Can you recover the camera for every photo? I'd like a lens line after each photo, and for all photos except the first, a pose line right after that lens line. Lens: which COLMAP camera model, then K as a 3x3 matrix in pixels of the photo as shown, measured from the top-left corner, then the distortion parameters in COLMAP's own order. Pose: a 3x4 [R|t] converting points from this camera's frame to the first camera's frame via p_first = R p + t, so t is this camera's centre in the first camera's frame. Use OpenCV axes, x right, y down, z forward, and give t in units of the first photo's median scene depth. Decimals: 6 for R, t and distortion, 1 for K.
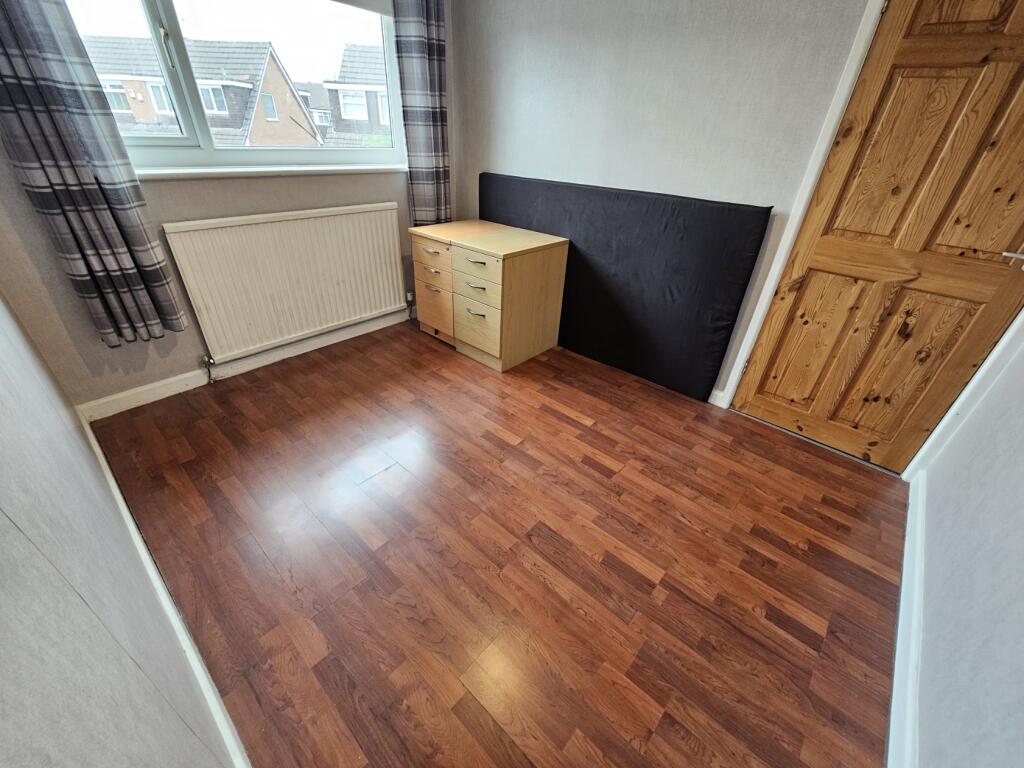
lens RADIAL K [[418.7, 0, 507.1], [0, 418.7, 388.3], [0, 0, 1]] dist [0.003431, -0.002117]
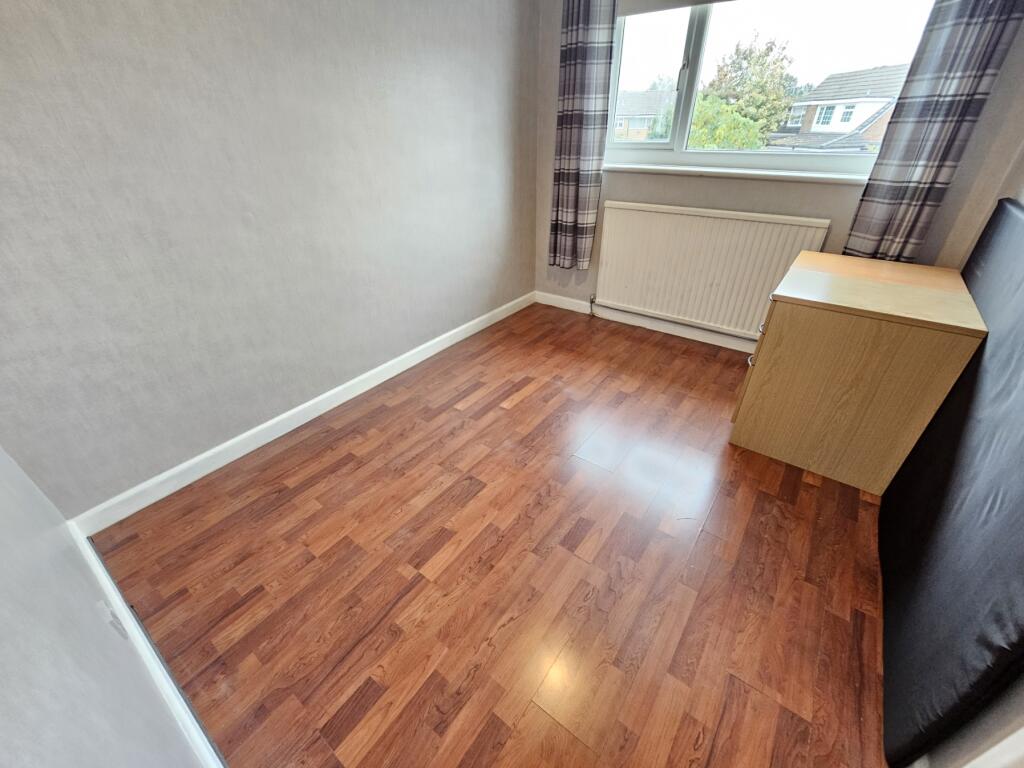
lens RADIAL K [[418.7, 0, 504.4], [0, 418.7, 384.9], [0, 0, 1]] dist [0.003431, -0.002117]
pose [[0.090048, 0.484052, -0.870394, 0.836798], [-0.512388, 0.771926, 0.376281, -0.290834], [0.854020, 0.412096, 0.317533, 0.544938]]
